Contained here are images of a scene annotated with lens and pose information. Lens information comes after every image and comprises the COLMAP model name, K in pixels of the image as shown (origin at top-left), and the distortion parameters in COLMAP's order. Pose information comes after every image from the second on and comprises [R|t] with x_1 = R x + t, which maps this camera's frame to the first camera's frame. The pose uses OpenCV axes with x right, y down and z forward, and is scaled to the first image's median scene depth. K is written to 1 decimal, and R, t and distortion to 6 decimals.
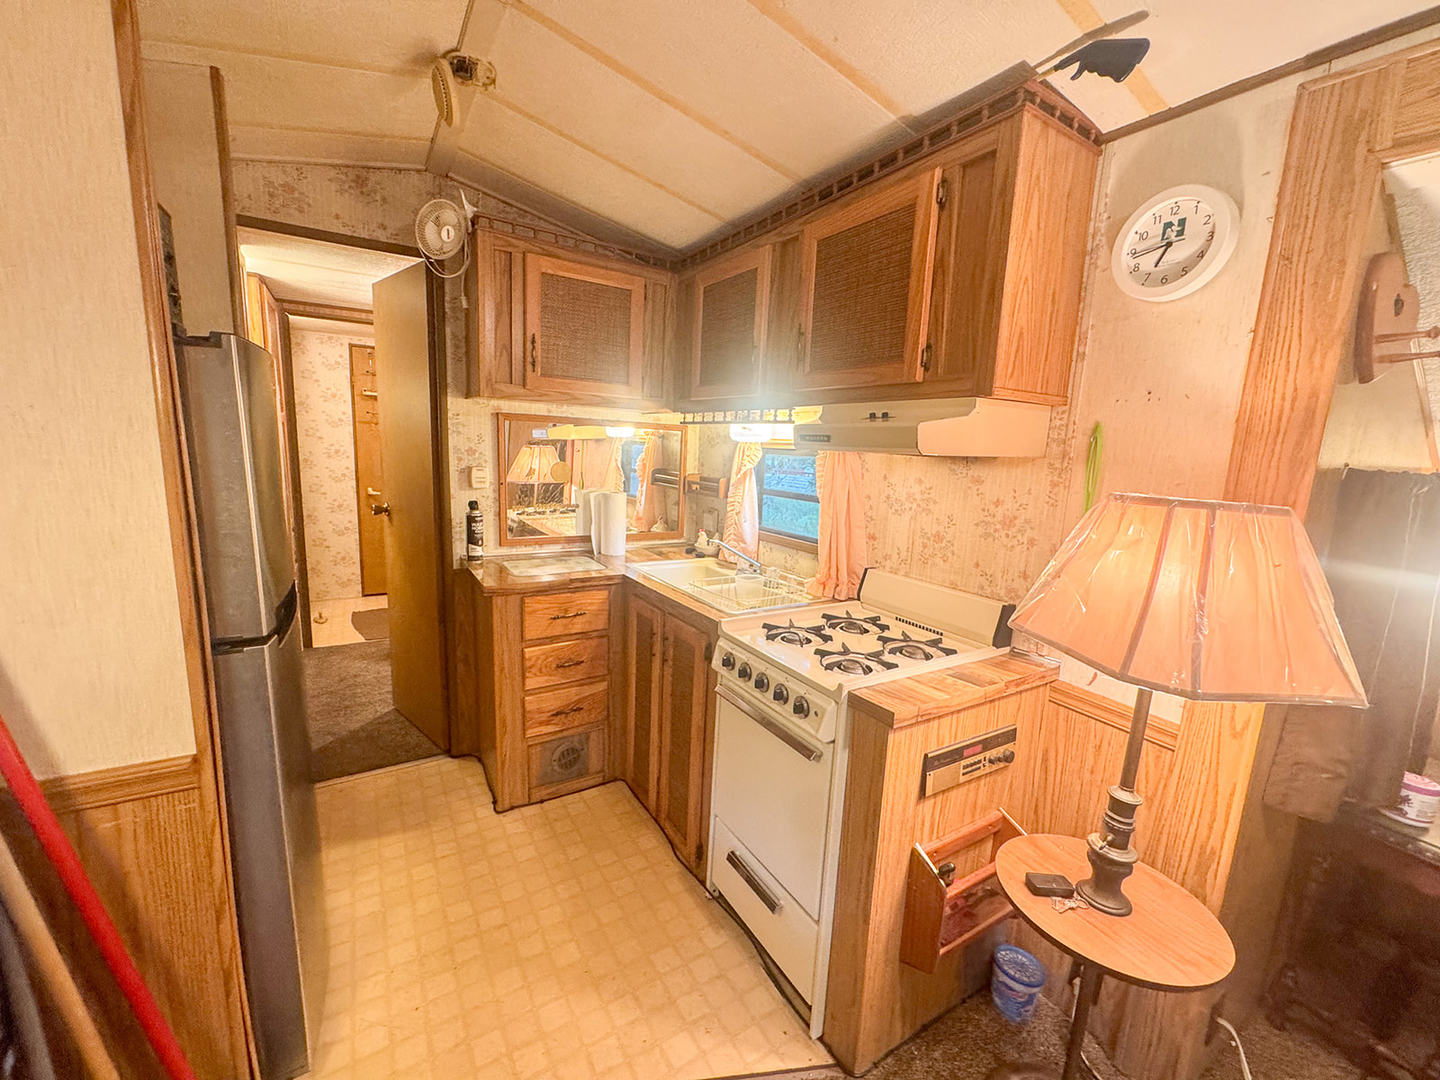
lens RADIAL K [[580.9, 0, 710.1], [0, 580.9, 536.6], [0, 0, 1]] dist [-0.002510, -0.000436]
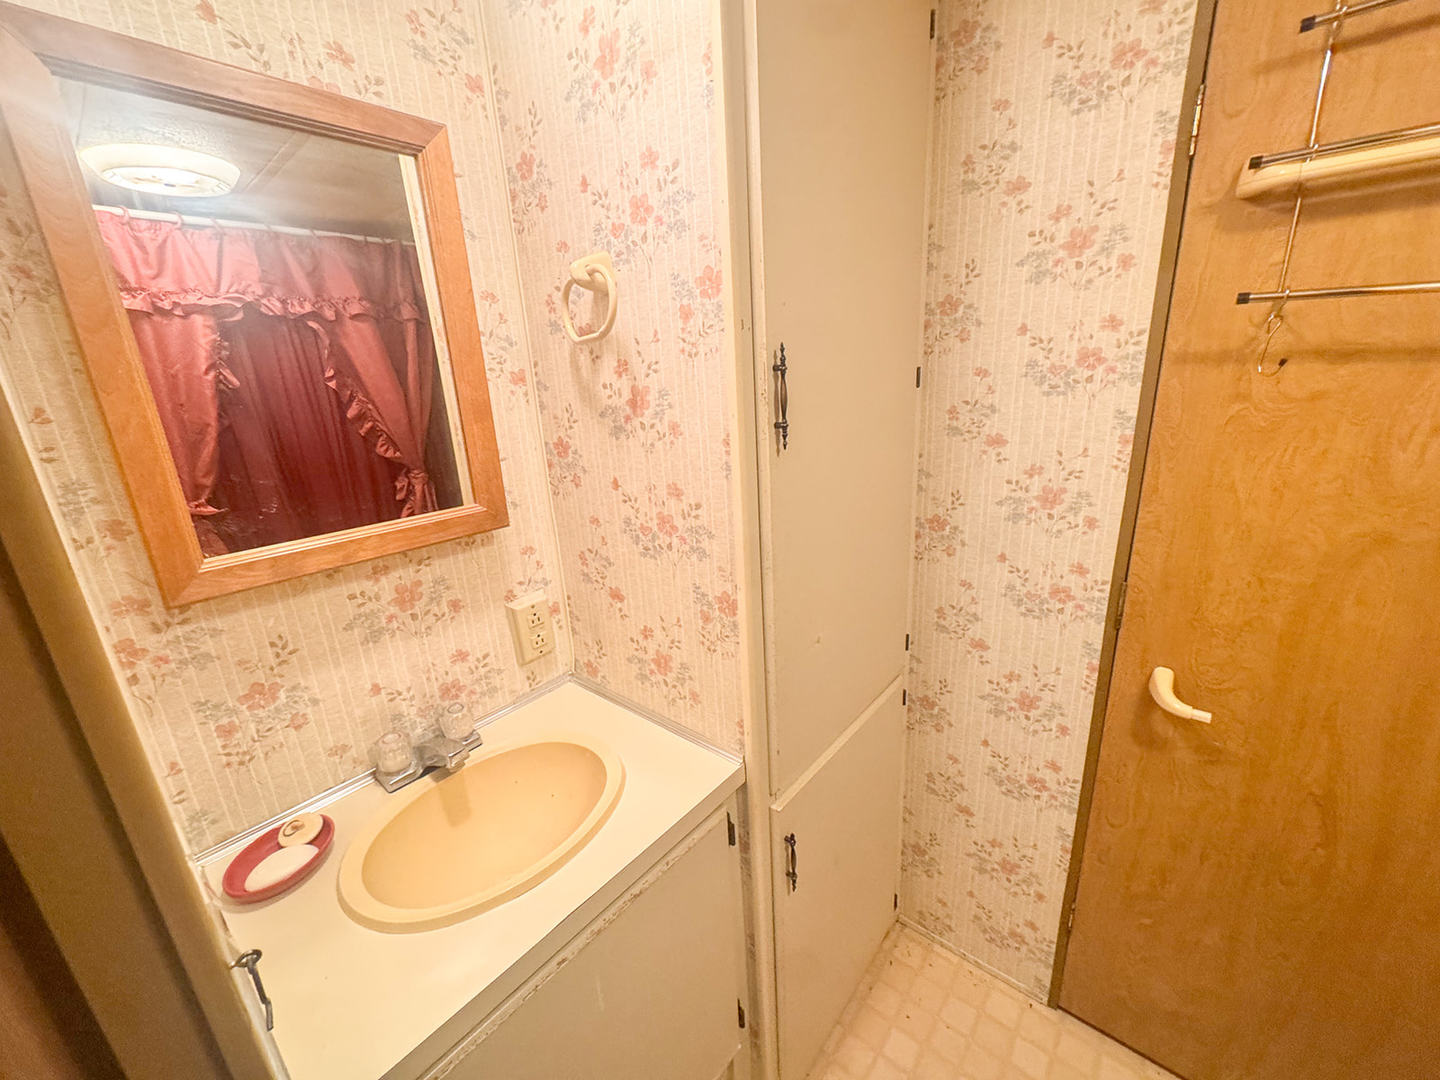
lens RADIAL K [[580.9, 0, 716.1], [0, 580.9, 545.0], [0, 0, 1]] dist [-0.002510, -0.000436]
pose [[0.313846, 0.215021, -0.924806, -0.451883], [-0.086326, 0.976448, 0.197732, -0.158554], [0.945541, 0.017777, 0.325016, 0.775611]]
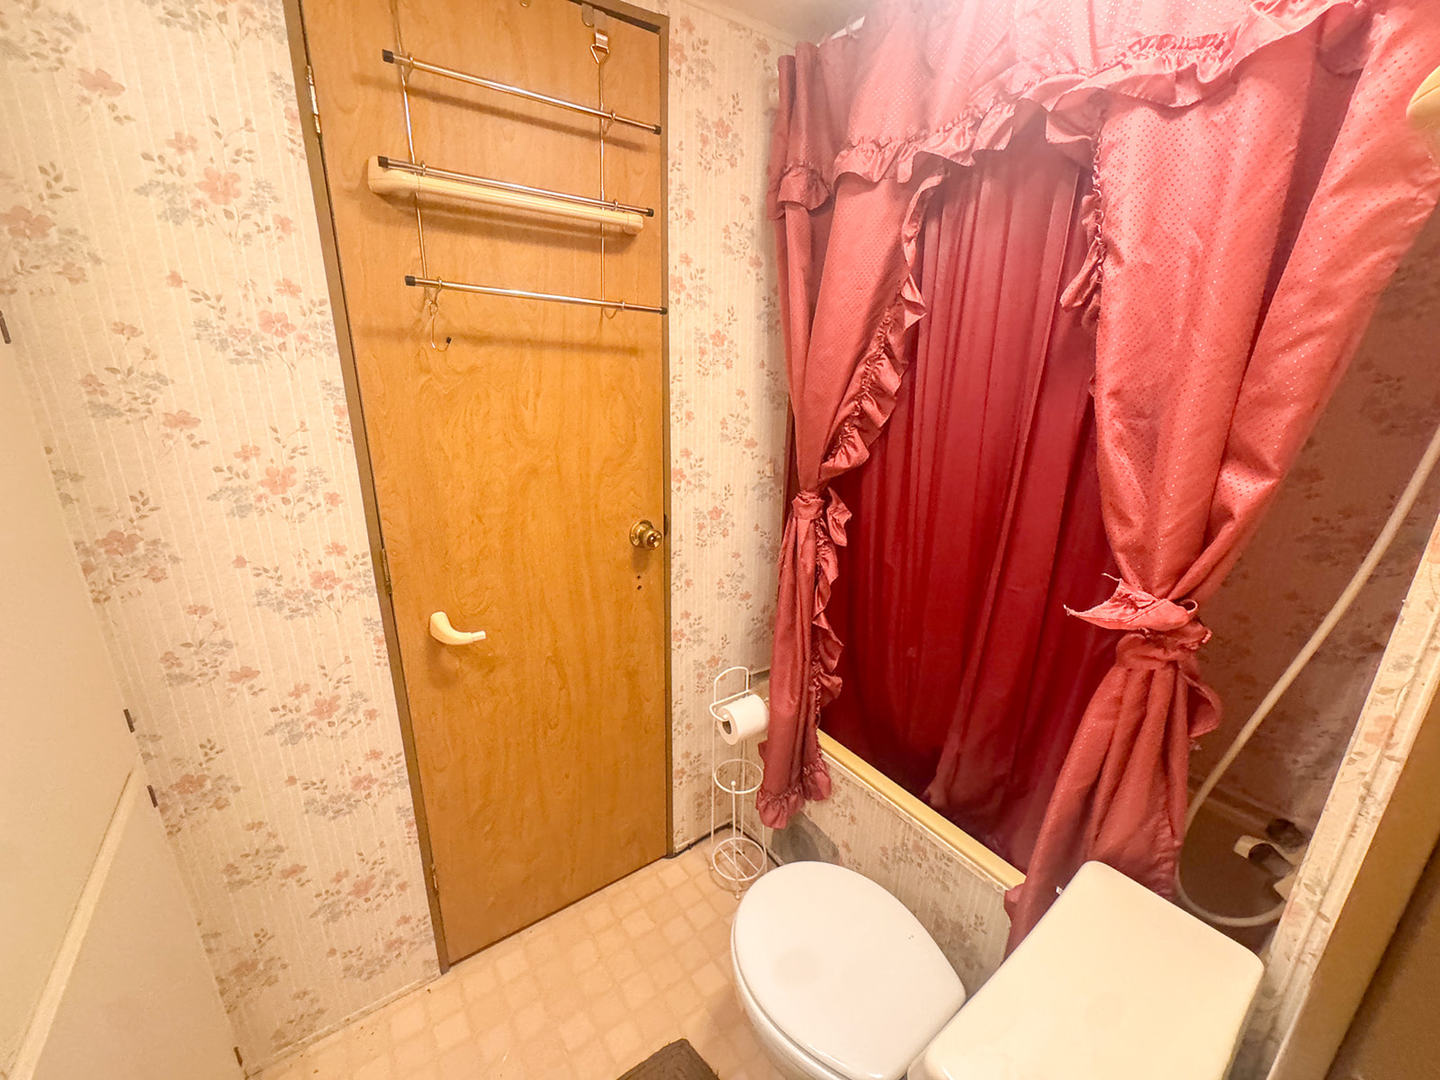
lens RADIAL K [[580.9, 0, 722.9], [0, 580.9, 542.7], [0, 0, 1]] dist [-0.002510, -0.000436]
pose [[0.997170, -0.042357, 0.062109, -0.484090], [0.033647, 0.990256, 0.135130, -0.143406], [-0.067228, -0.132658, 0.988879, 0.759012]]
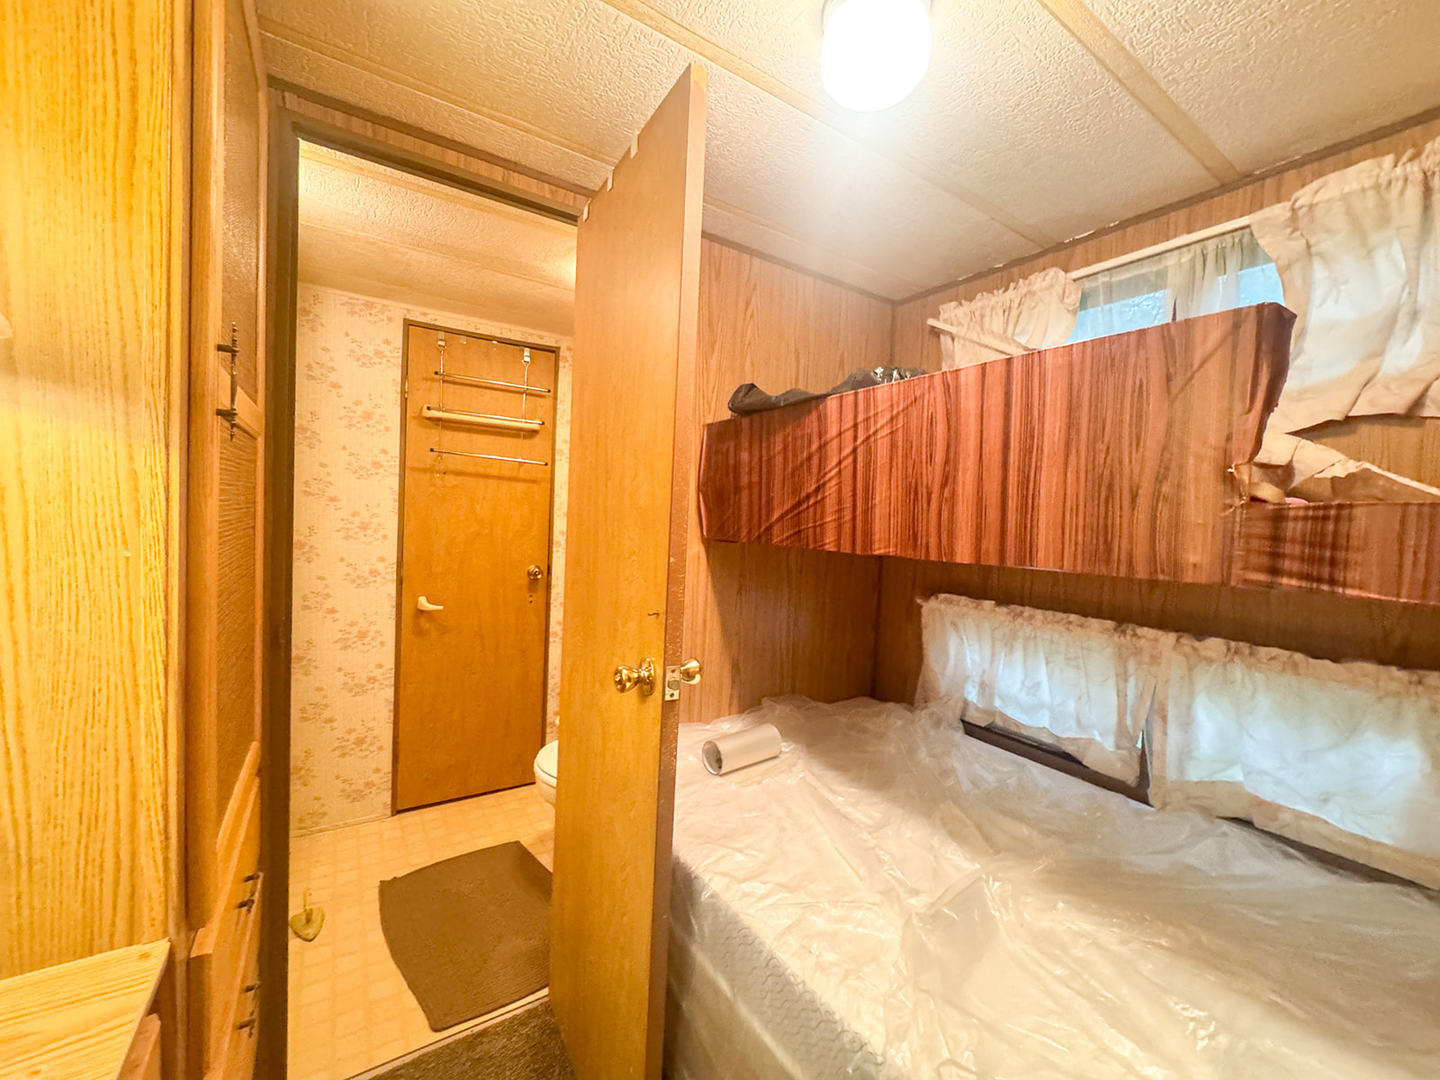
lens RADIAL K [[580.9, 0, 721.8], [0, 580.9, 539.6], [0, 0, 1]] dist [-0.002510, -0.000436]
pose [[0.999037, 0.000364, 0.043873, -0.348658], [0.005065, 0.992324, -0.123565, -0.070097], [-0.043581, 0.123668, 0.991366, 0.480371]]
